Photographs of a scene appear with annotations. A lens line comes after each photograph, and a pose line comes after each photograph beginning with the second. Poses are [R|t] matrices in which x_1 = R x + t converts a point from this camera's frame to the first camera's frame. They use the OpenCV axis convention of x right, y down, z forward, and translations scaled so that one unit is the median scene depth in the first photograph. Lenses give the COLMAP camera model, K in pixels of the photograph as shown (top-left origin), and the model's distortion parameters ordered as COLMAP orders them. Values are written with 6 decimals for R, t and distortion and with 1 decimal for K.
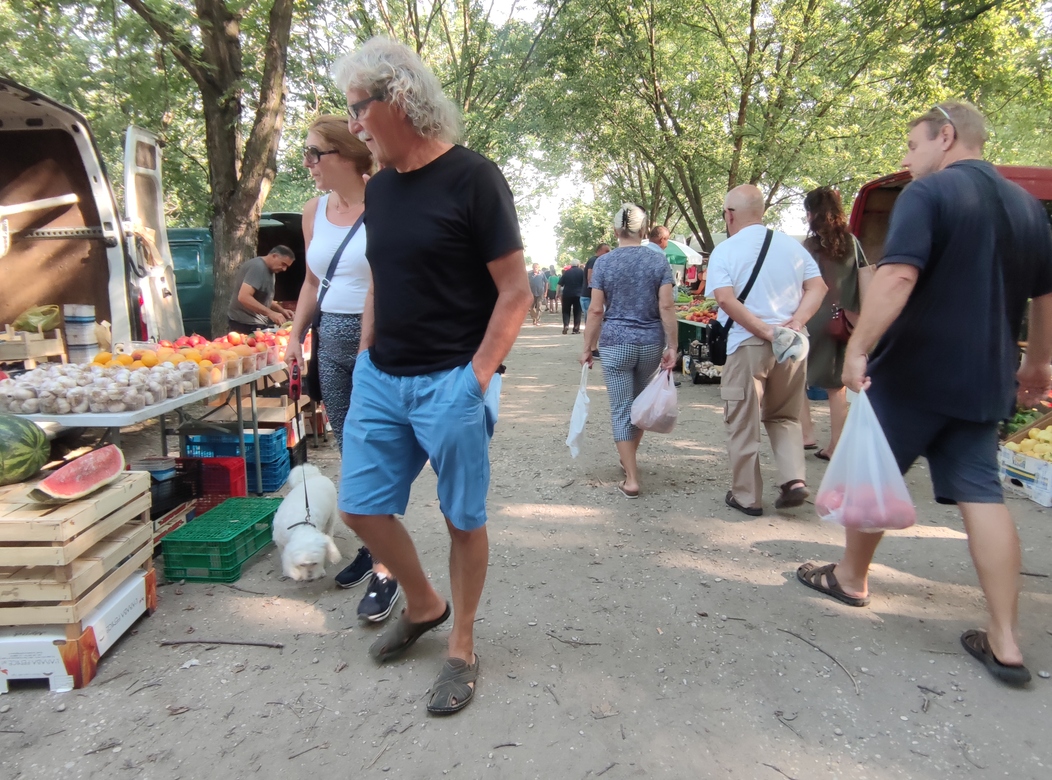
lens RADIAL K [[612.3, 0, 526.0], [0, 612.3, 390.0], [0, 0, 1]] dist [0.003199, -0.018082]
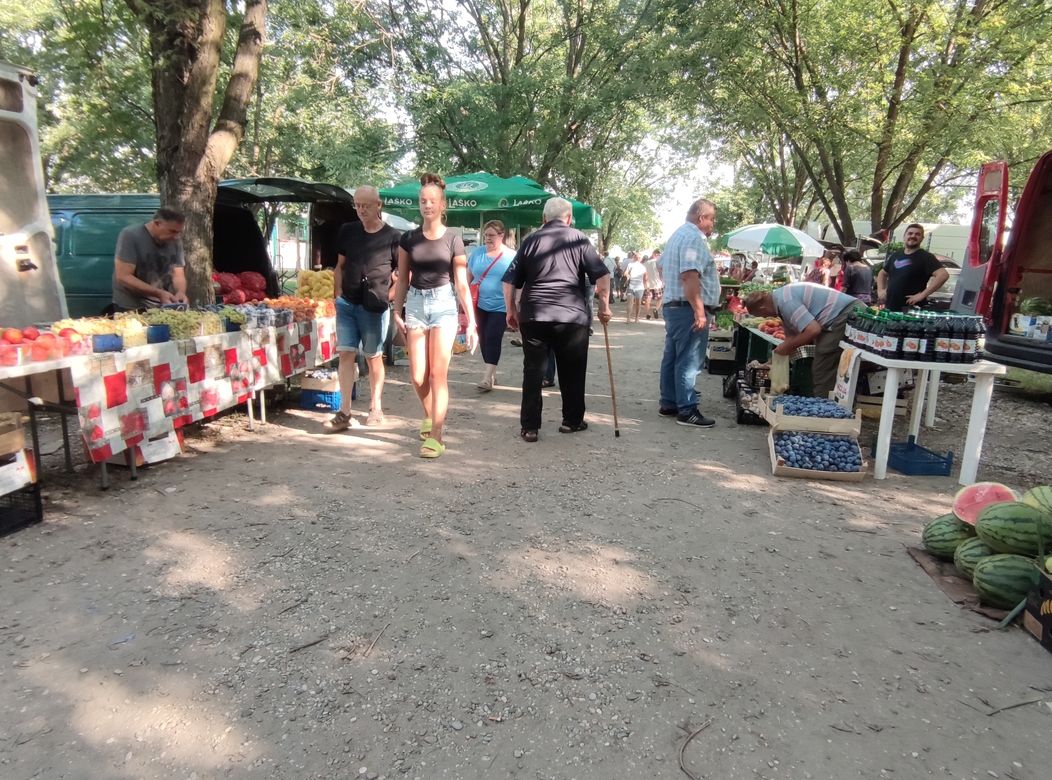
lens RADIAL K [[612.3, 0, 526.0], [0, 612.3, 390.0], [0, 0, 1]] dist [0.003199, -0.018082]
pose [[0.974964, 0.083092, -0.206253, 0.057176], [-0.078095, 0.996424, 0.032266, -0.016679], [0.208196, -0.015351, 0.977967, 0.081190]]
